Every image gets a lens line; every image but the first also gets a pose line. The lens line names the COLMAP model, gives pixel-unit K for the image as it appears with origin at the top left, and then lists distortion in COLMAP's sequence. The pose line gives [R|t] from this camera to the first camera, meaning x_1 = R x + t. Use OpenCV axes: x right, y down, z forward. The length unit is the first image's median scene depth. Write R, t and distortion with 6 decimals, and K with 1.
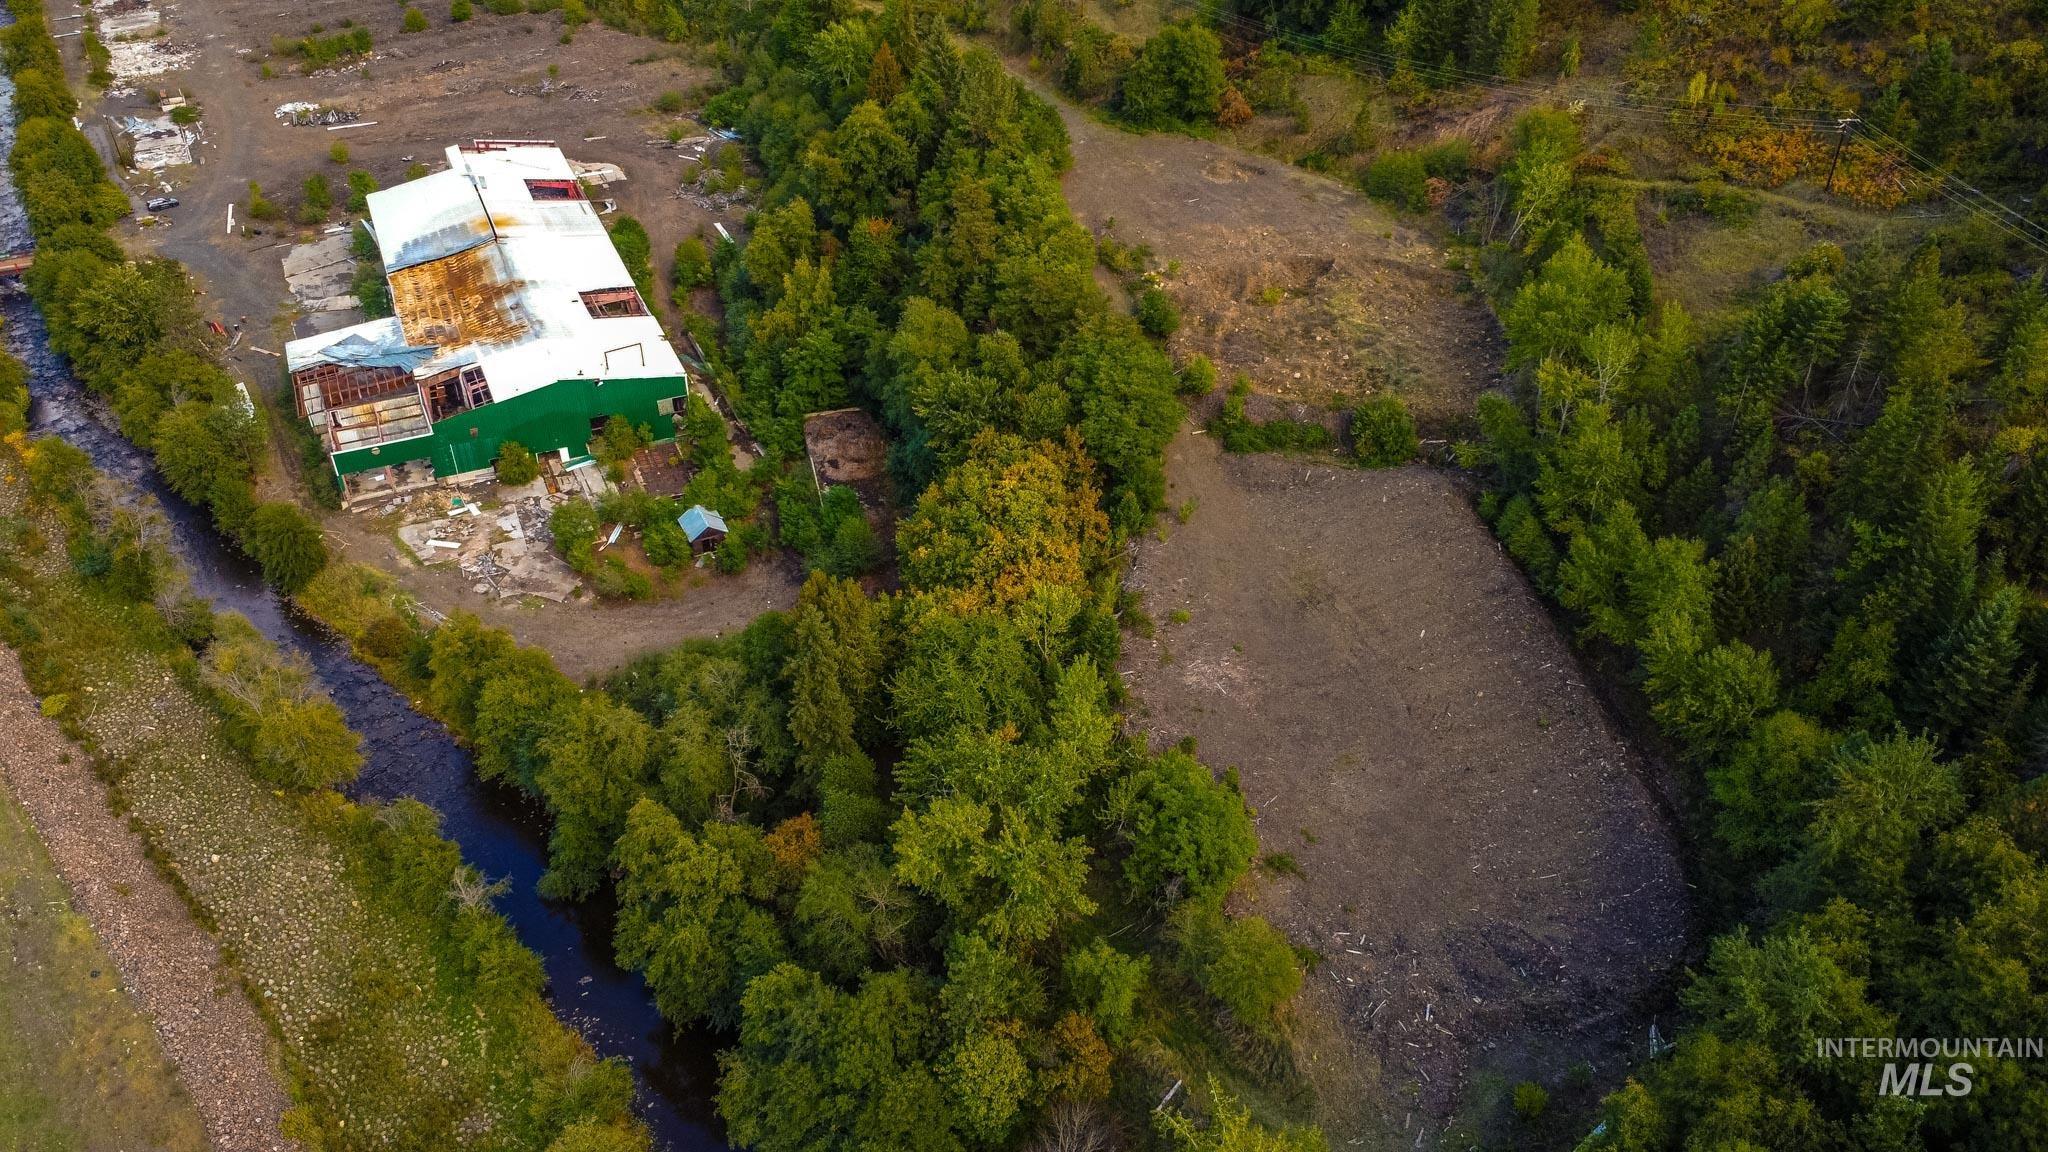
lens RADIAL K [[1534.9, 0, 1015.2], [0, 1534.9, 566.4], [0, 0, 1]] dist [0.003419, -0.008648]
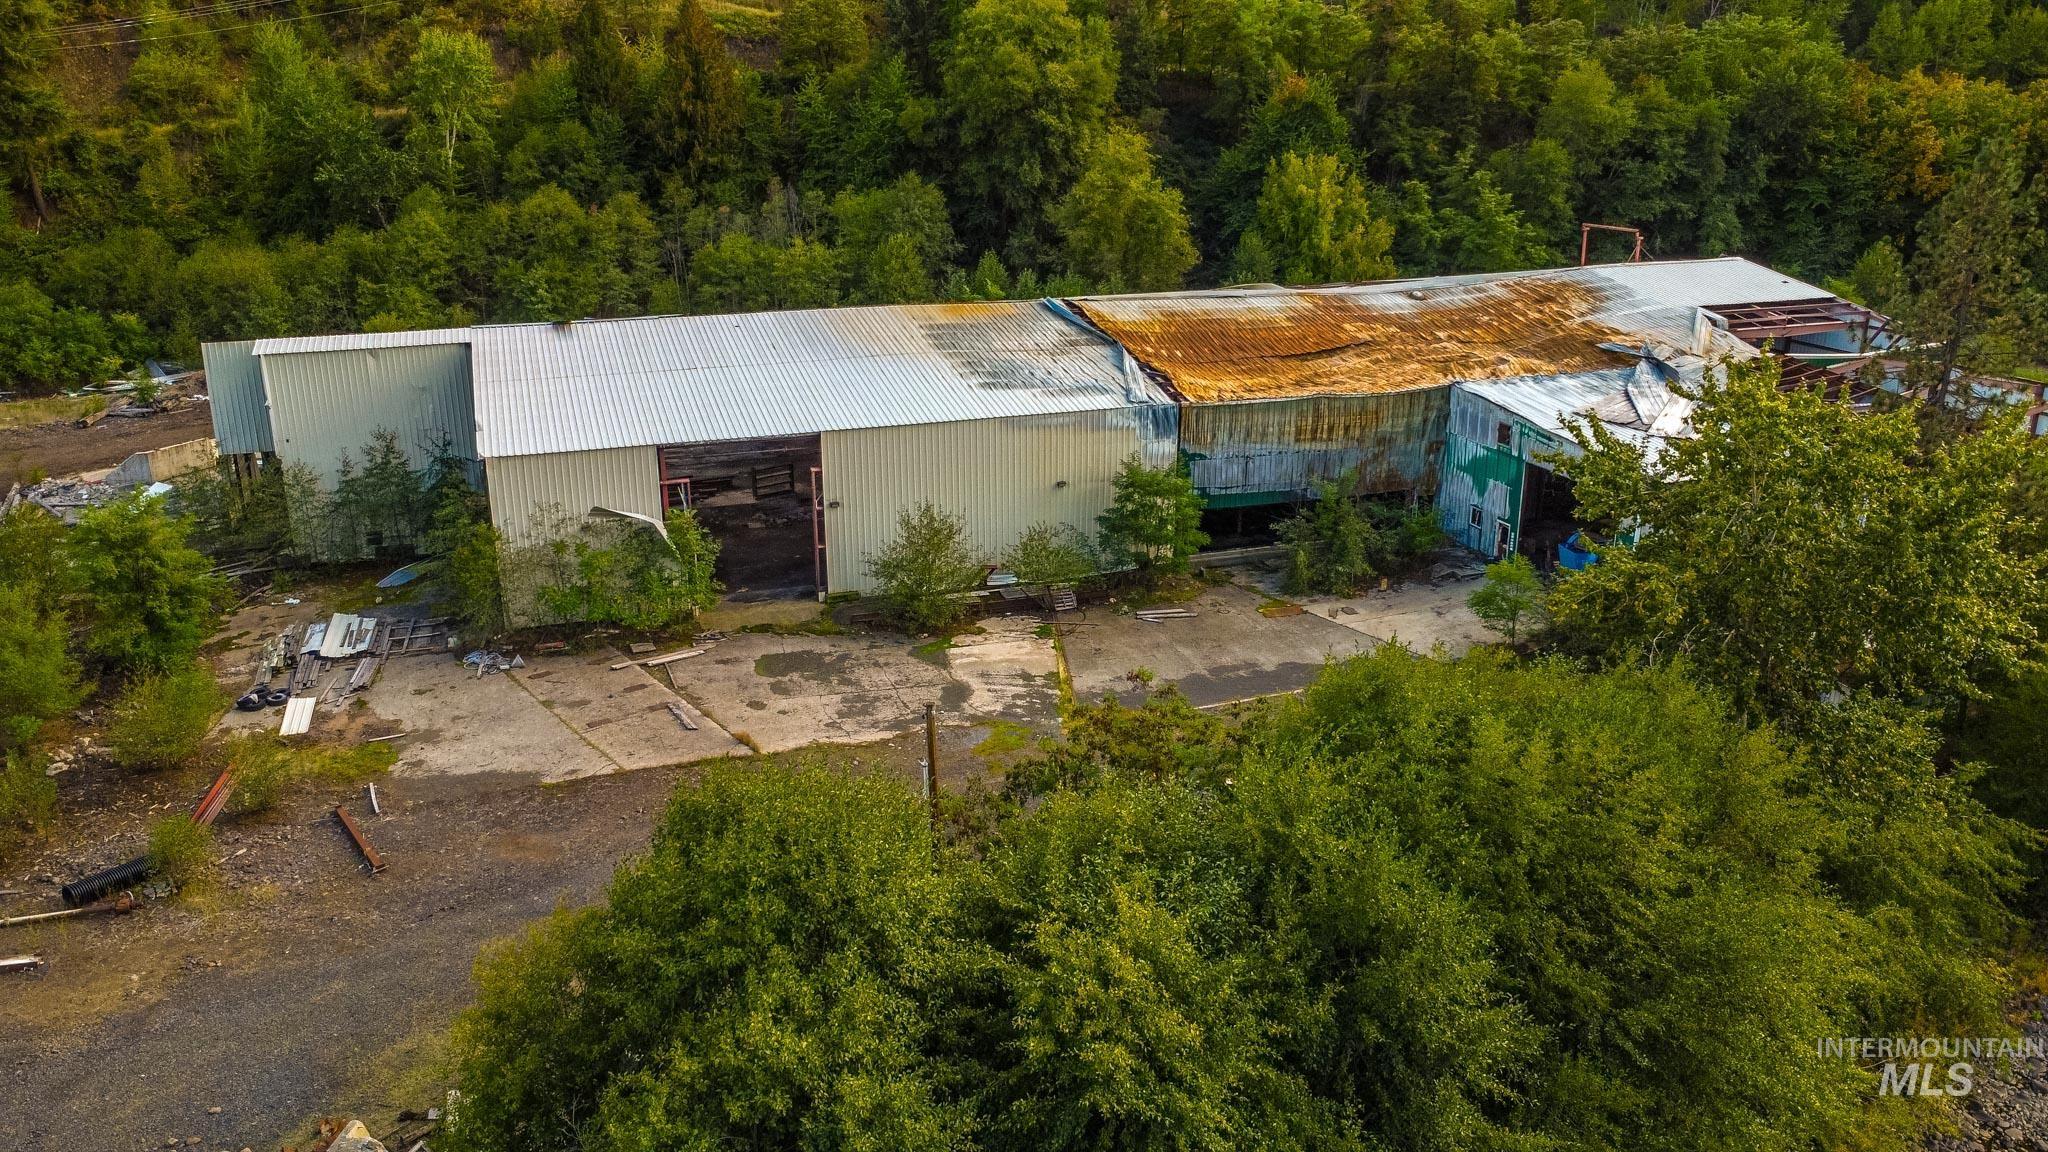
lens RADIAL K [[1534.9, 0, 1015.2], [0, 1534.9, 566.4], [0, 0, 1]] dist [0.003419, -0.008648]
pose [[0.100002, -0.321851, 0.941494, -0.857781], [0.593350, 0.778866, 0.203233, -0.296054], [-0.798708, 0.538312, 0.268858, 1.140044]]
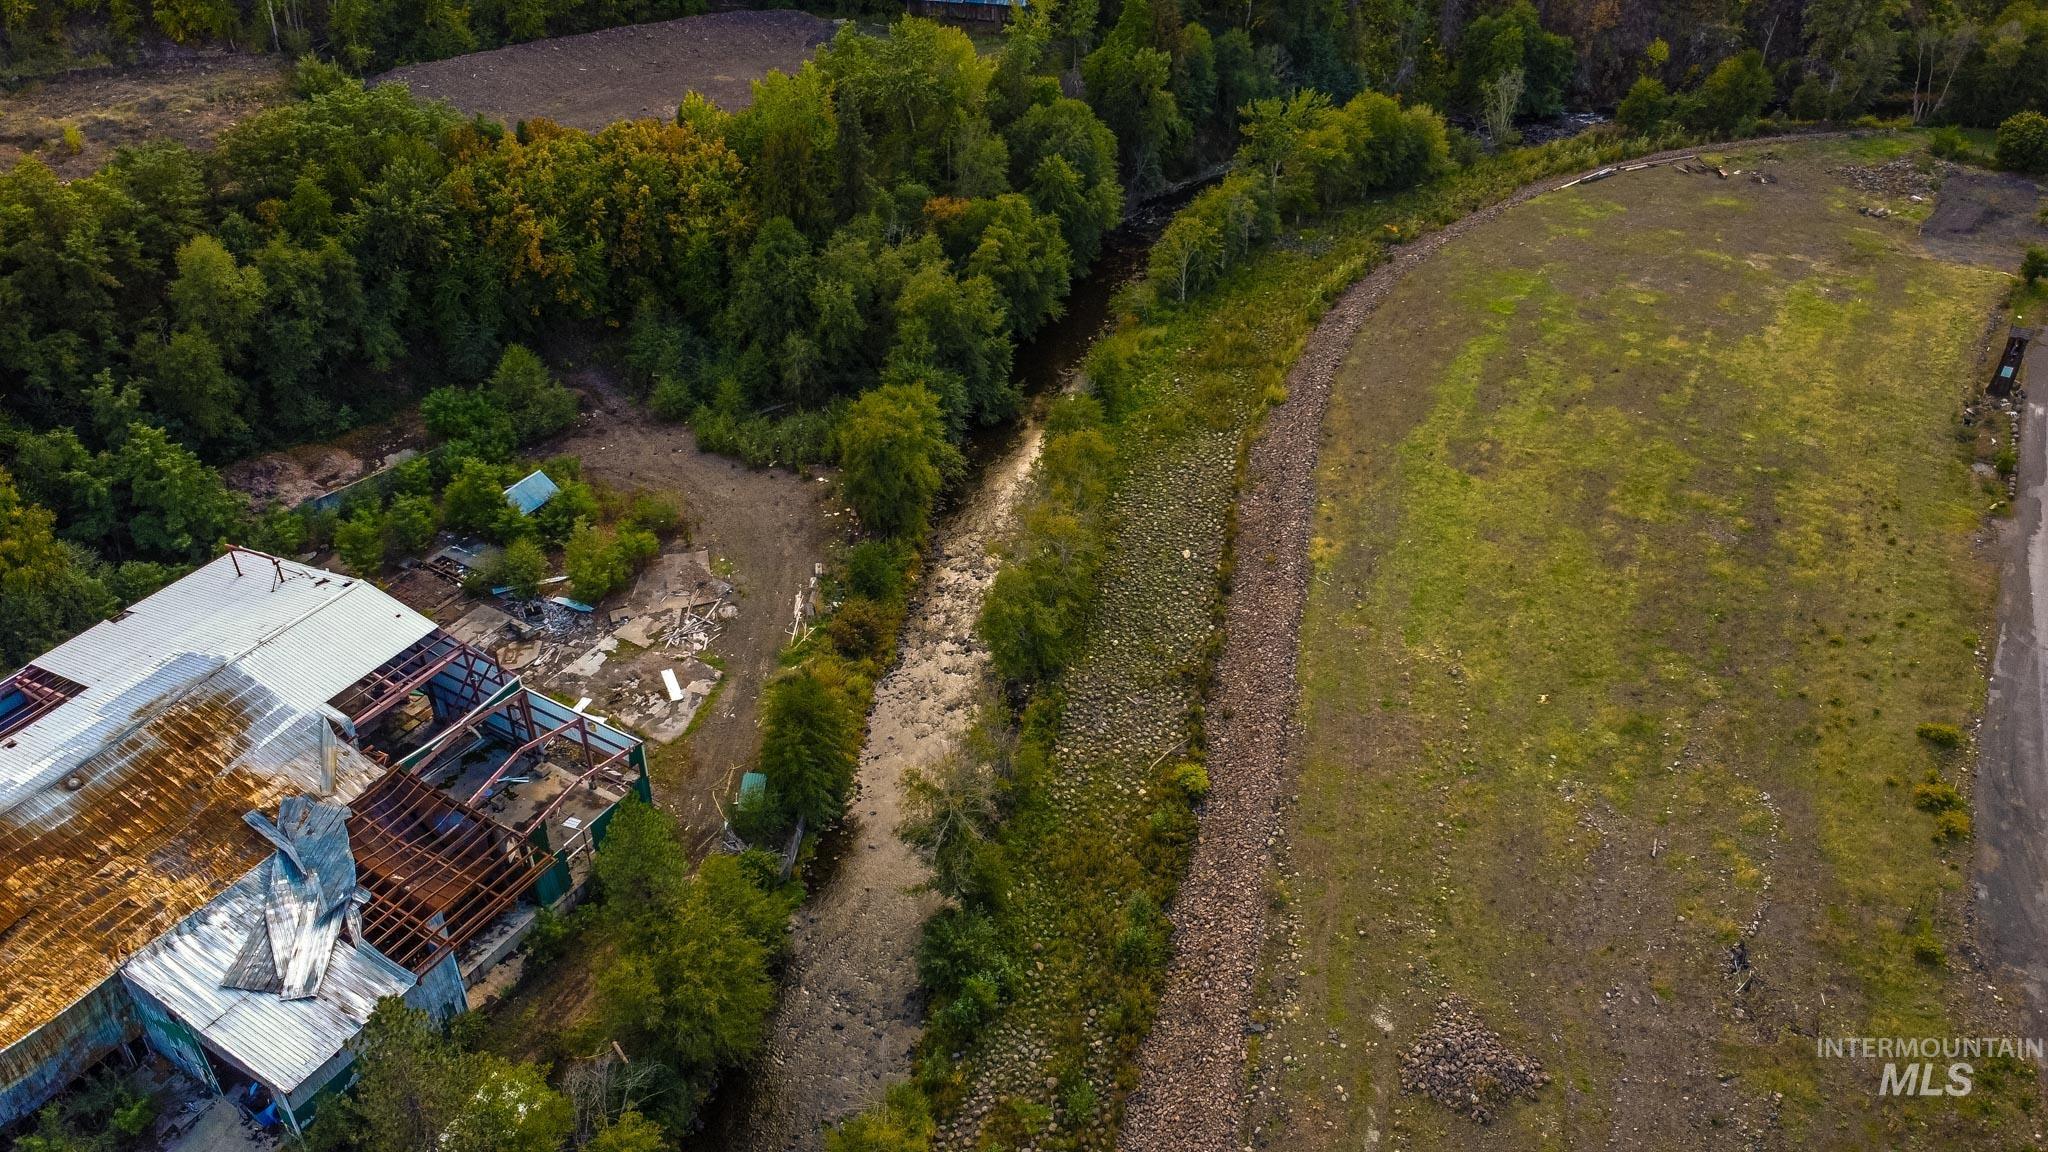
lens RADIAL K [[1534.9, 0, 1015.2], [0, 1534.9, 566.4], [0, 0, 1]] dist [0.003419, -0.008648]
pose [[-0.567991, -0.478113, 0.669921, -0.877180], [0.480250, 0.468493, 0.741535, -0.465652], [-0.668391, 0.742915, -0.036486, 0.866448]]
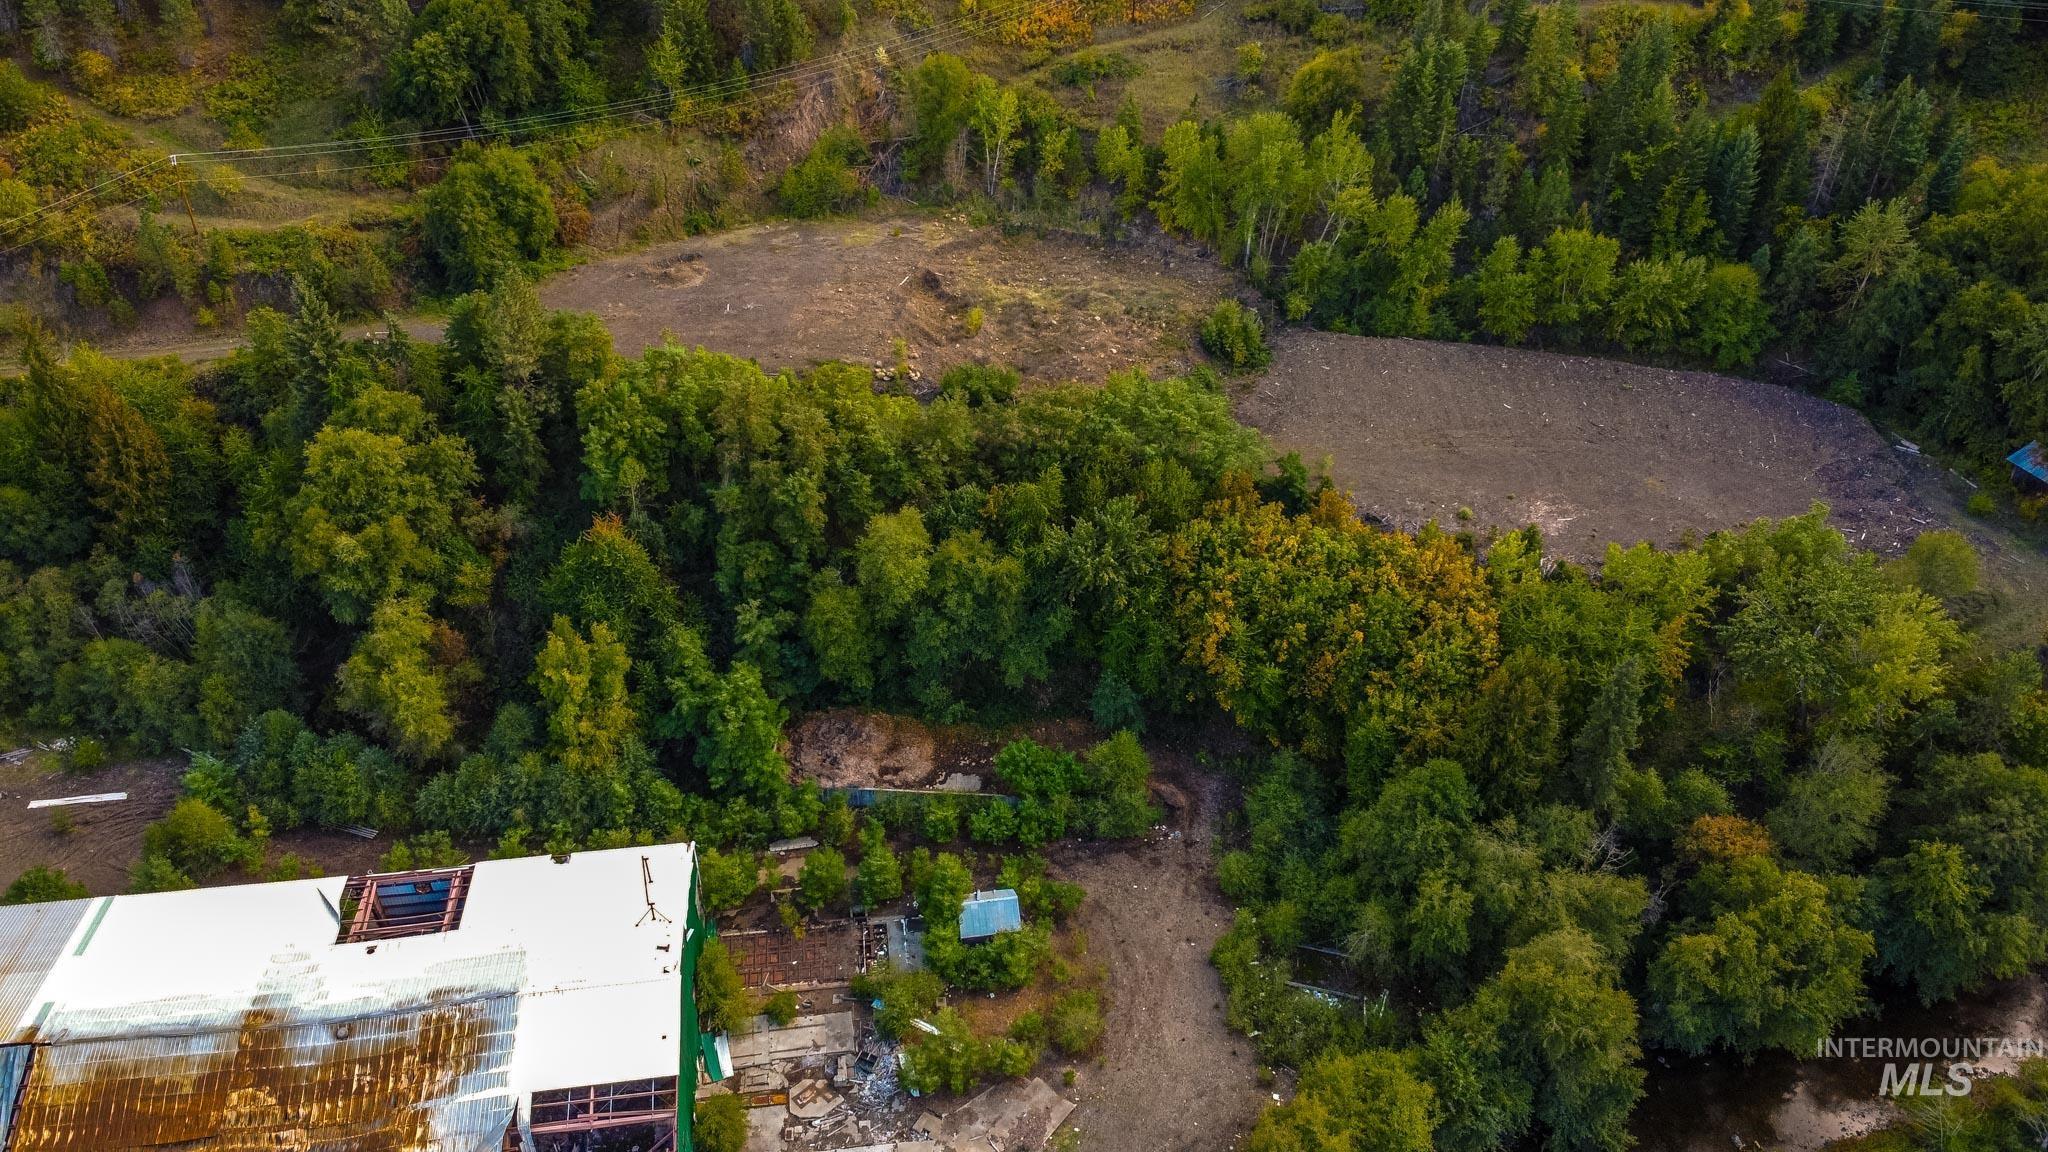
lens RADIAL K [[1534.9, 0, 1015.2], [0, 1534.9, 566.4], [0, 0, 1]] dist [0.003419, -0.008648]
pose [[0.284772, -0.582003, 0.761694, -0.645789], [0.561853, 0.745137, 0.359294, -0.395715], [-0.776676, 0.325643, 0.539194, 0.530640]]
